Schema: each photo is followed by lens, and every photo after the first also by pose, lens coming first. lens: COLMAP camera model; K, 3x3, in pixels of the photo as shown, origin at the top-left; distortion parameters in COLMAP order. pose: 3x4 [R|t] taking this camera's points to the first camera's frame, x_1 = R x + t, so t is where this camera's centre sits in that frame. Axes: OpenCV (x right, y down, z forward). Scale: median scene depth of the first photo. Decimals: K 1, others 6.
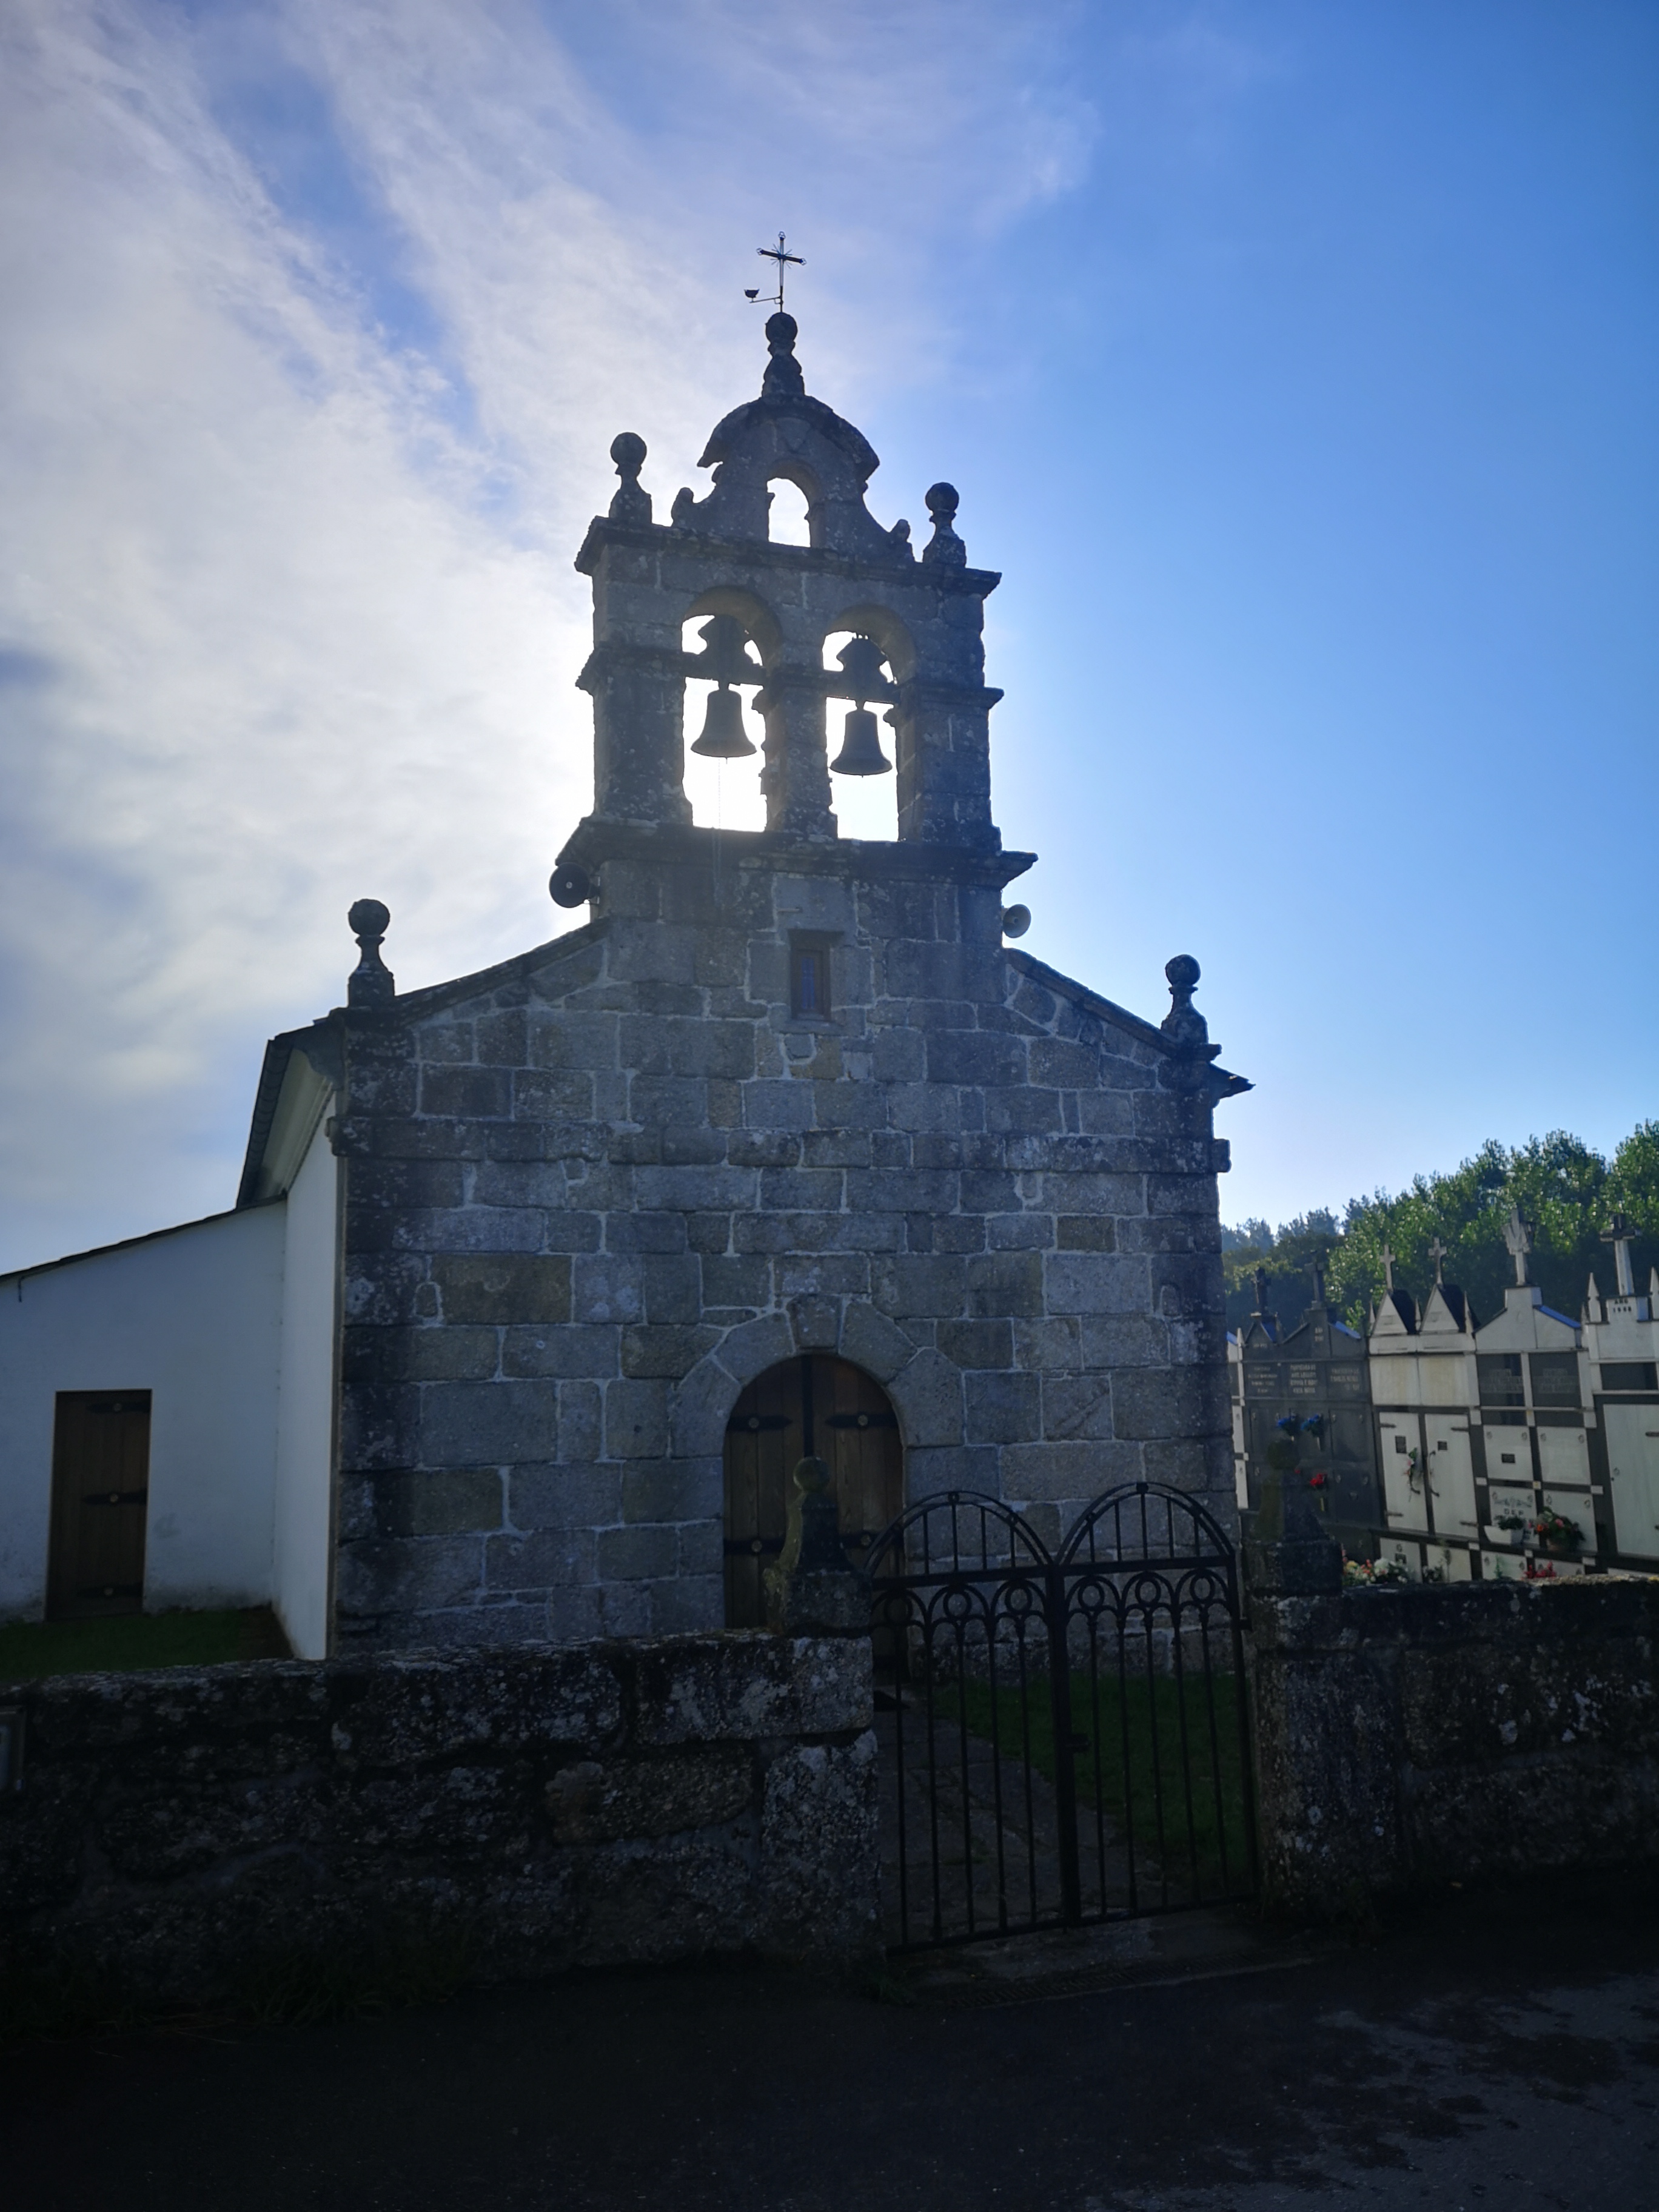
lens RADIAL K [[1703.8, 0, 829.5], [0, 1703.8, 1106.0], [0, 0, 1]] dist [0.075375, -0.075477]
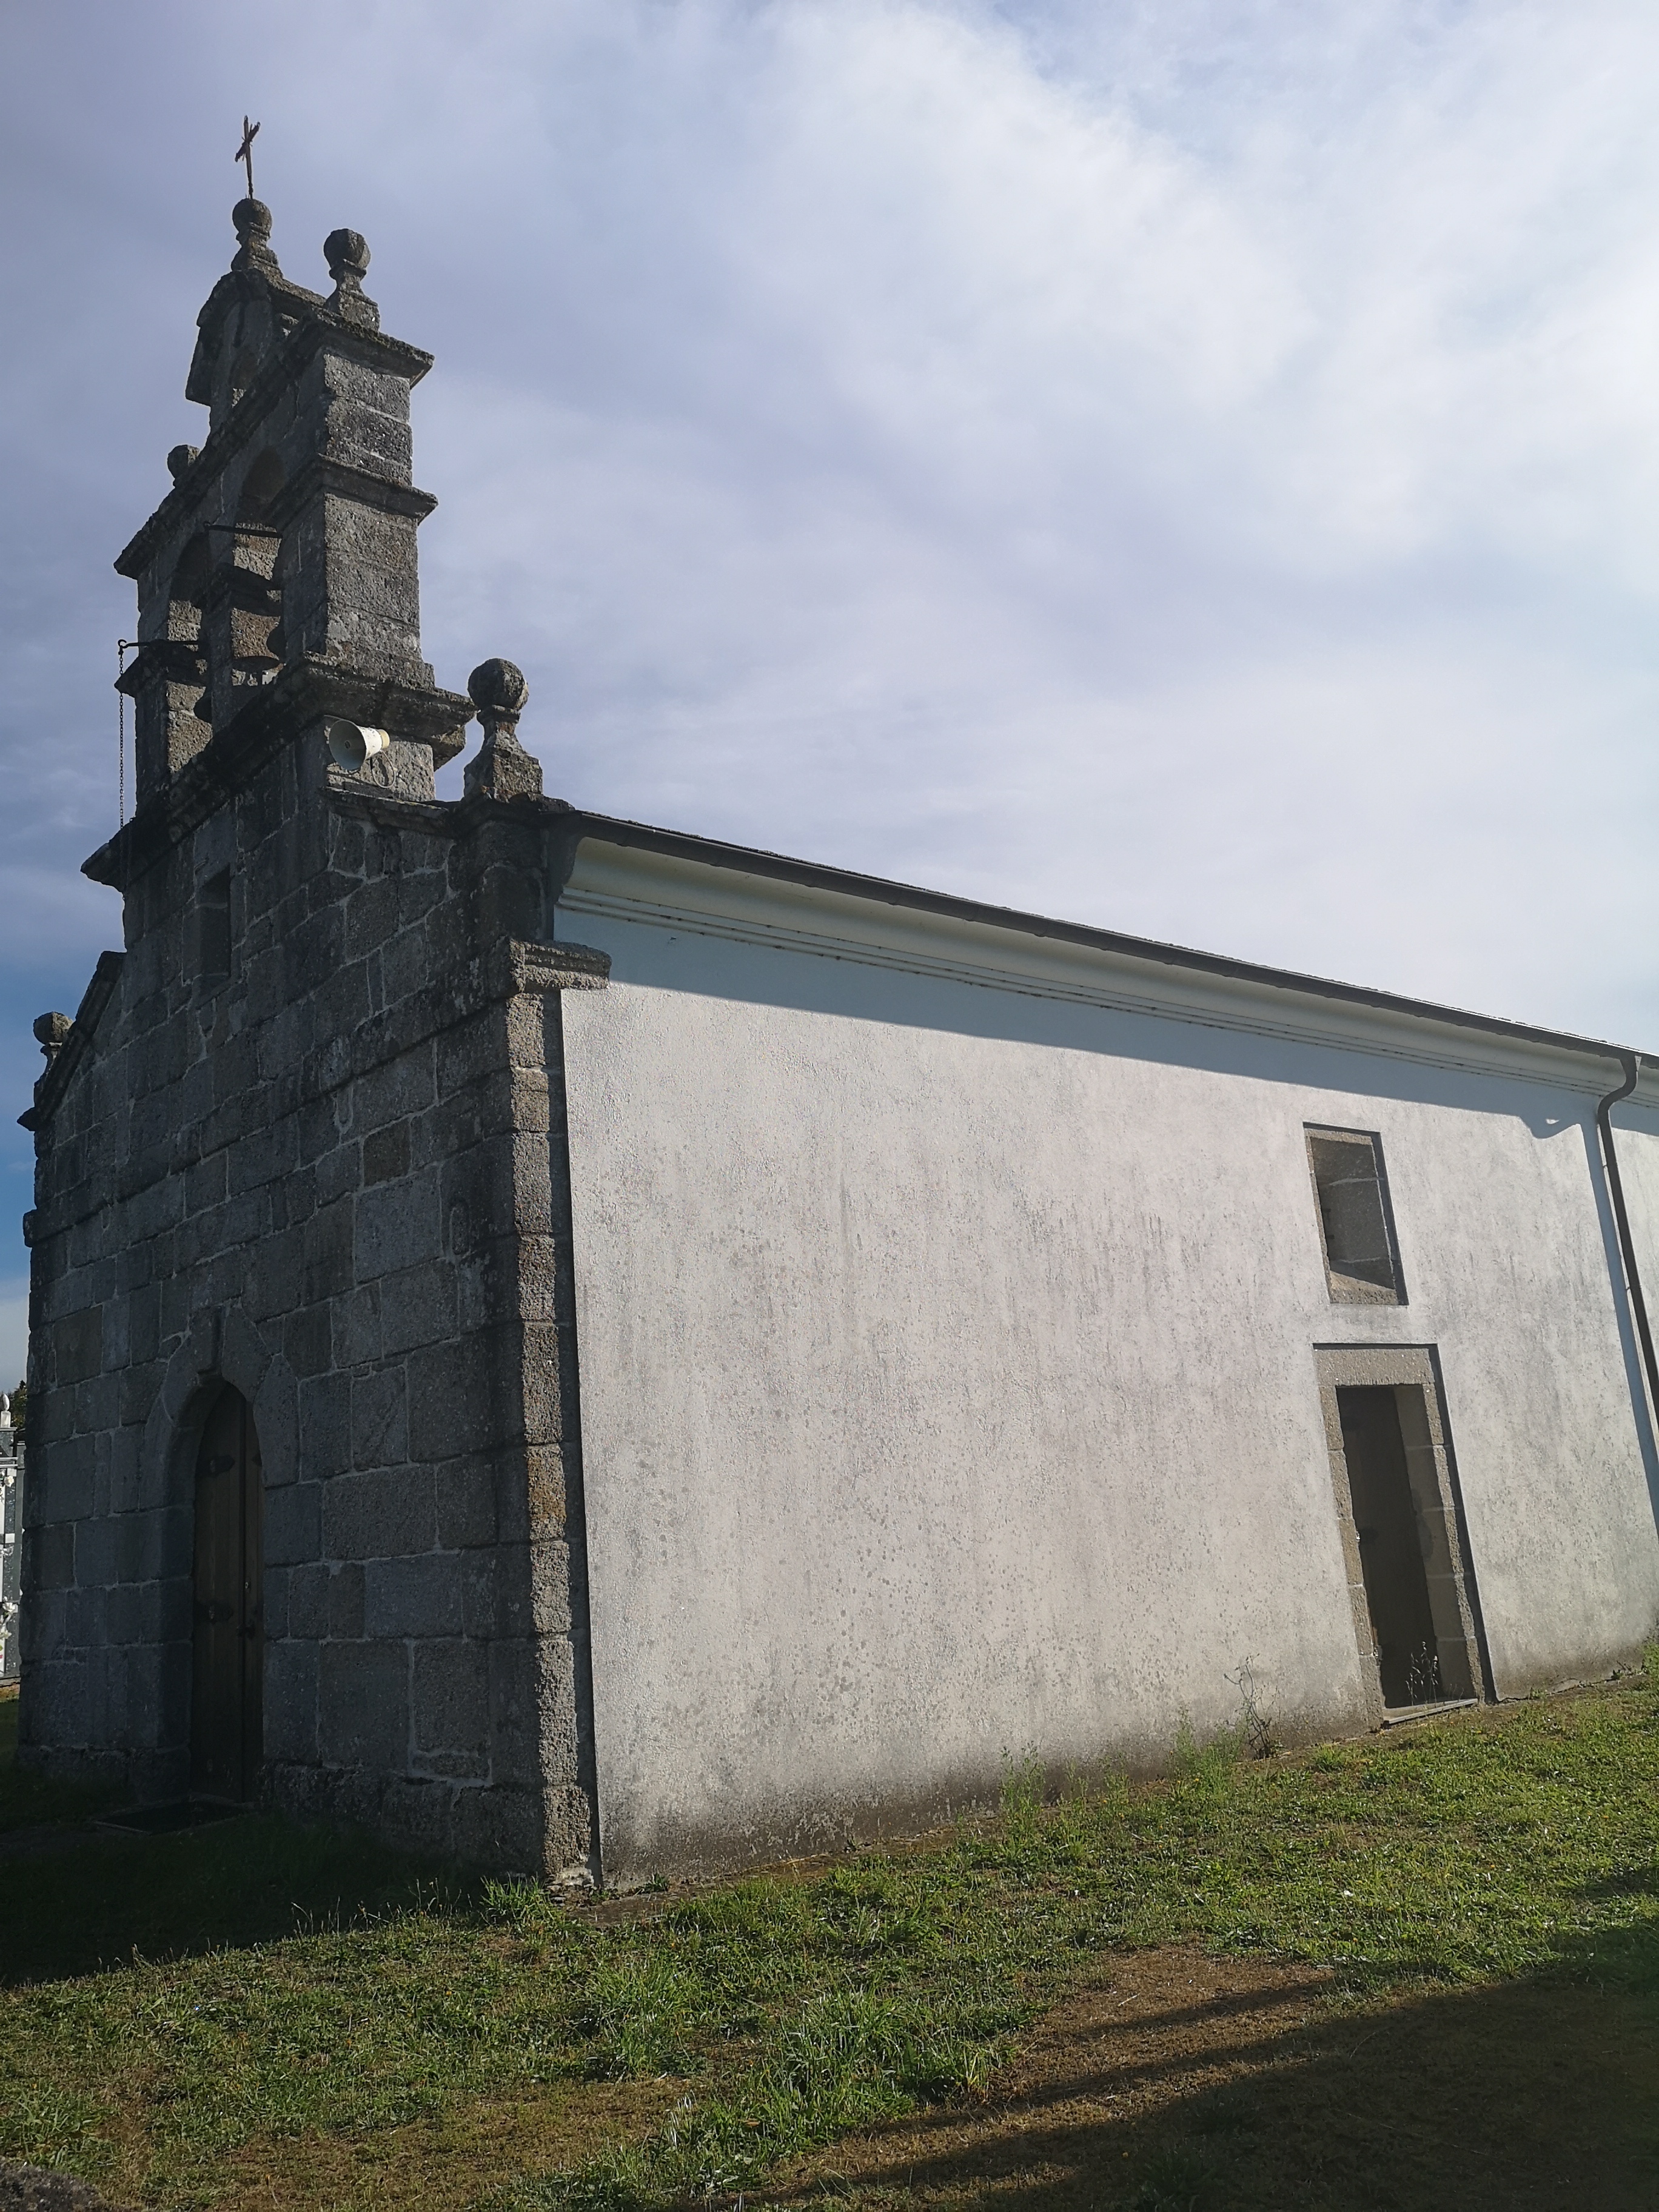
lens RADIAL K [[1703.8, 0, 829.5], [0, 1703.8, 1106.0], [0, 0, 1]] dist [0.075375, -0.075477]
pose [[0.363560, -0.224657, -0.904076, 0.856550], [0.220160, 0.963714, -0.150943, 0.204202], [0.905182, -0.144165, 0.399828, 0.936284]]
